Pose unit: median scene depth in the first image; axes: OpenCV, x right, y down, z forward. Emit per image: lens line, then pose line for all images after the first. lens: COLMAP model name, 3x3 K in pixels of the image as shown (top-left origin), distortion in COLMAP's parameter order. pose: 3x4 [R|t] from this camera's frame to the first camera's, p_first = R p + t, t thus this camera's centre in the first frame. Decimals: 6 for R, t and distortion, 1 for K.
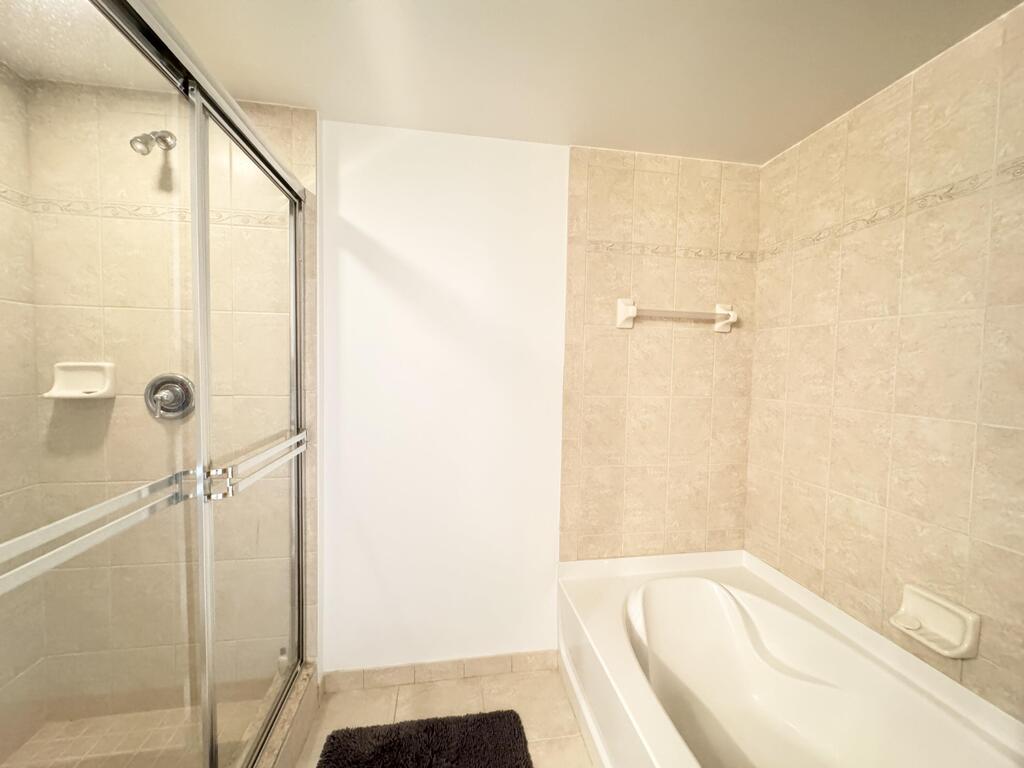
lens RADIAL K [[406.7, 0, 511.6], [0, 406.7, 379.4], [0, 0, 1]] dist [-0.004061, -0.000184]
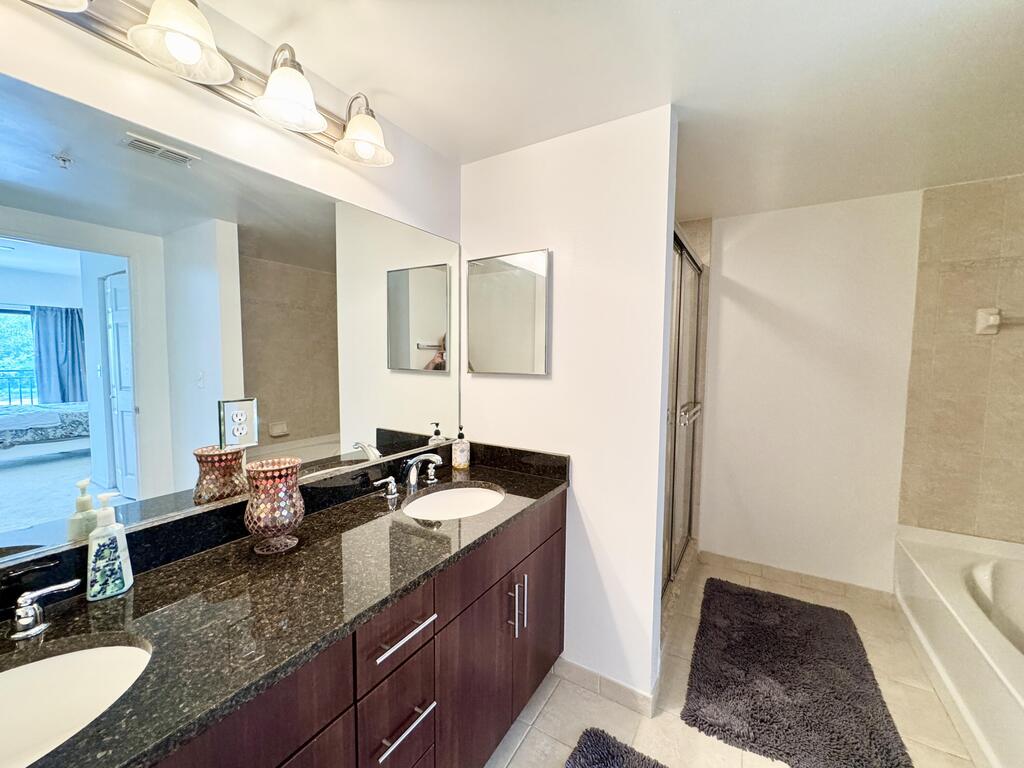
lens RADIAL K [[406.7, 0, 508.2], [0, 406.7, 383.8], [0, 0, 1]] dist [-0.004061, -0.000184]
pose [[0.754870, 0.031394, -0.655122, 0.014287], [-0.038247, 0.999261, 0.003815, 0.059916], [0.654758, 0.022177, 0.755513, -0.745482]]
